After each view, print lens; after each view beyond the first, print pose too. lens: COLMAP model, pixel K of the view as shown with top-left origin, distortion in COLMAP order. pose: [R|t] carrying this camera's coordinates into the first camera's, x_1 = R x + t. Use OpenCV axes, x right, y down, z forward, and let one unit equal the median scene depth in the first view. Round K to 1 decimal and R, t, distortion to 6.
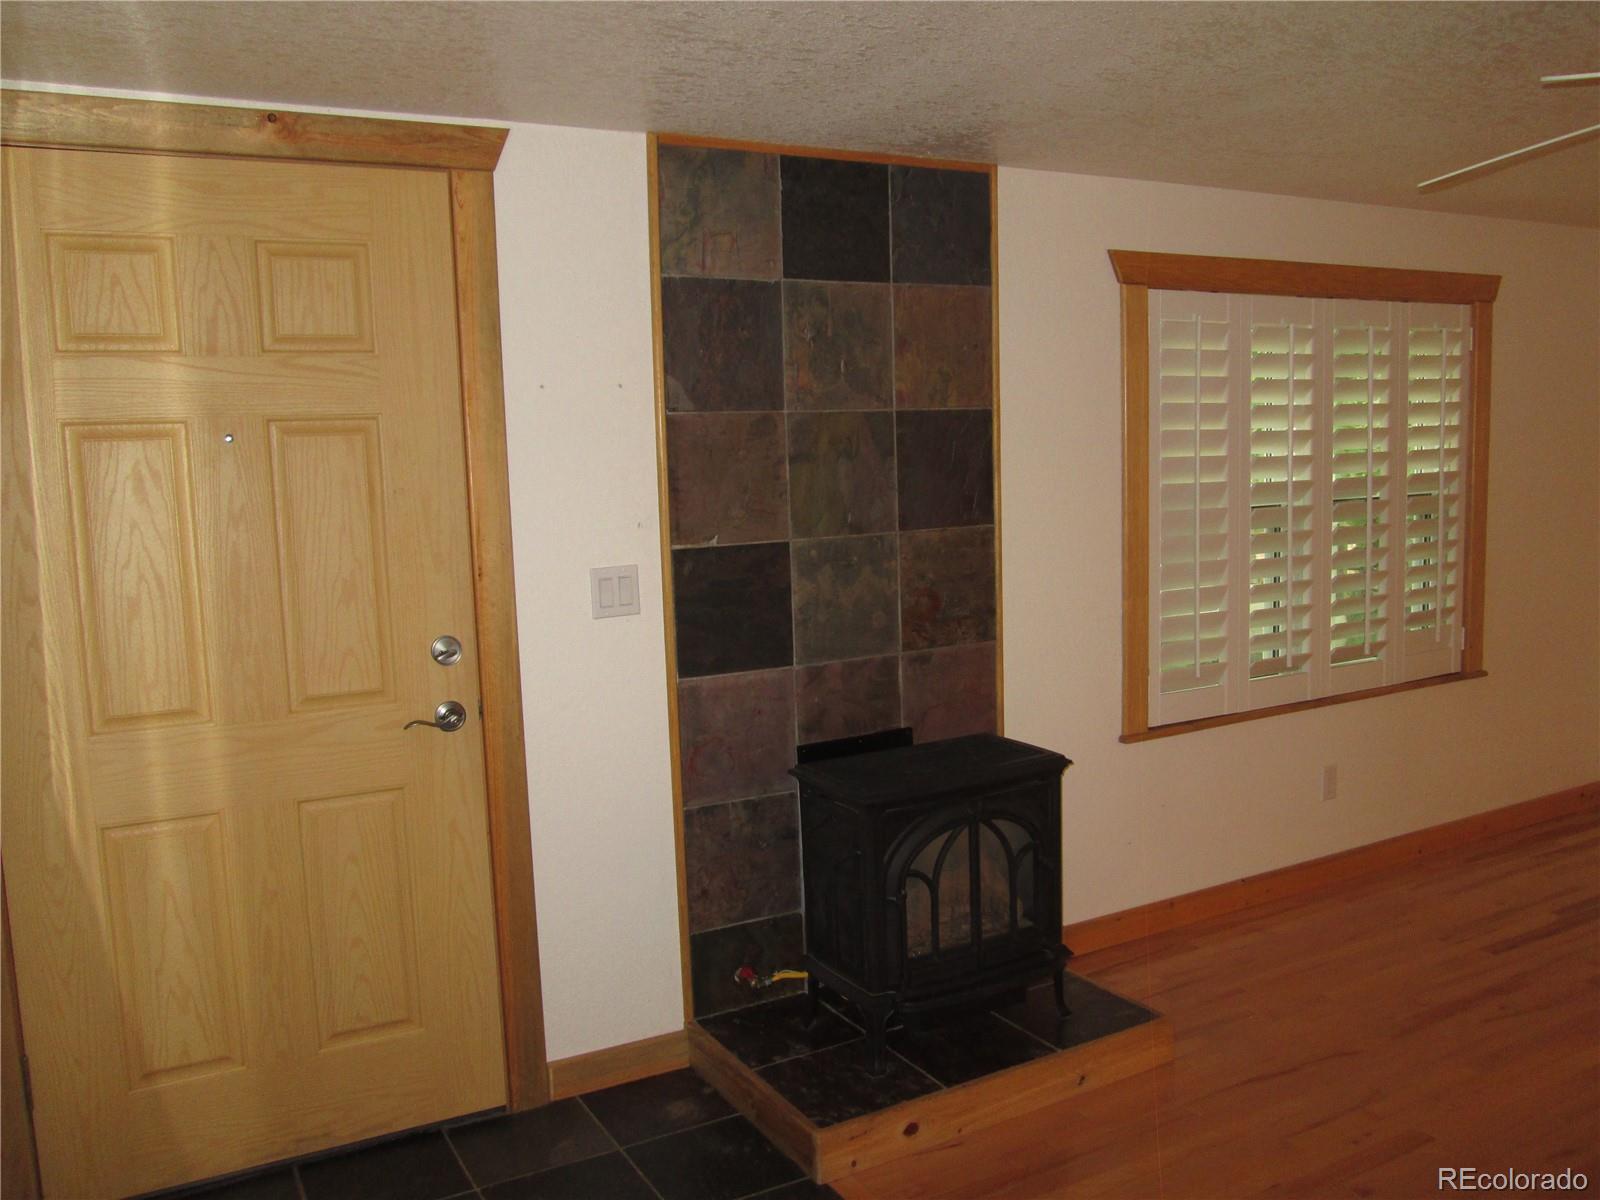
lens RADIAL K [[1350.0, 0, 802.1], [0, 1350.0, 601.2], [0, 0, 1]] dist [-0.050043, 0.018681]
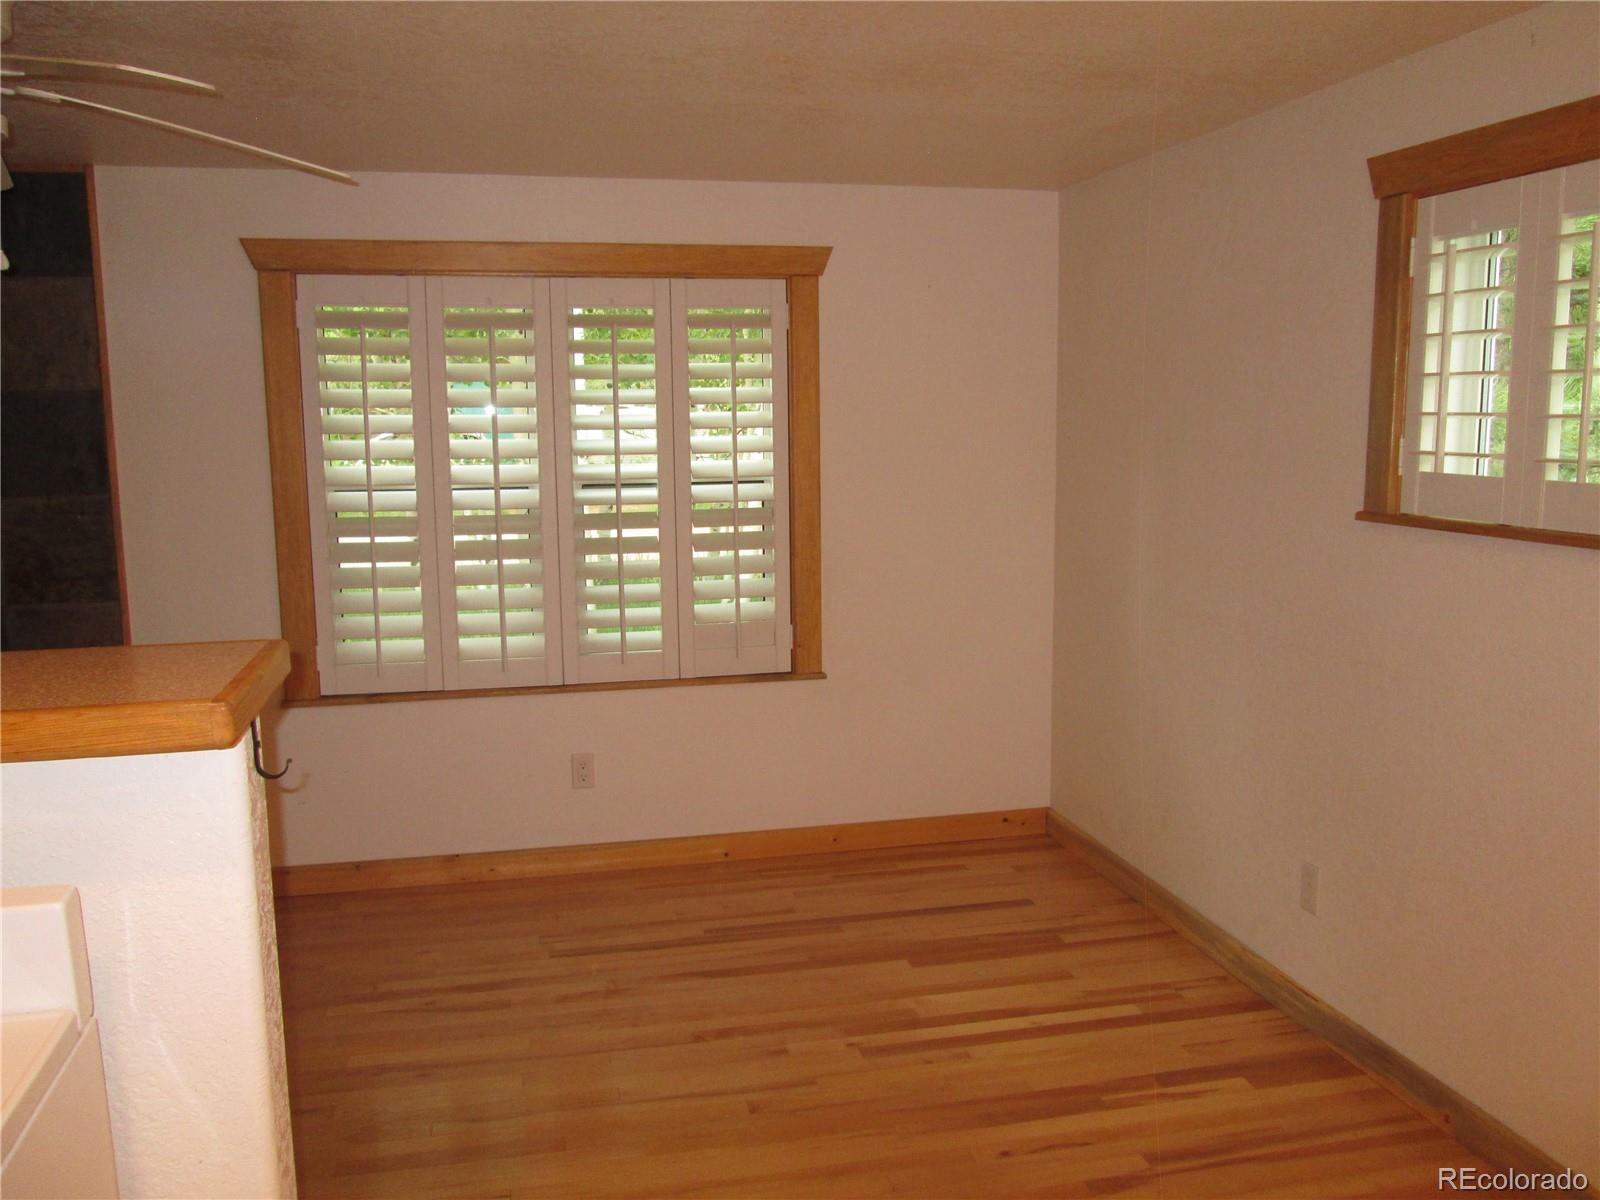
lens RADIAL K [[1350.0, 0, 799.9], [0, 1350.0, 600.0], [0, 0, 1]] dist [-0.050043, 0.018681]
pose [[0.957738, 0.066141, -0.279936, 0.900538], [-0.056590, 0.997511, 0.042071, -0.044781], [0.282022, -0.024452, 0.959096, 0.107204]]
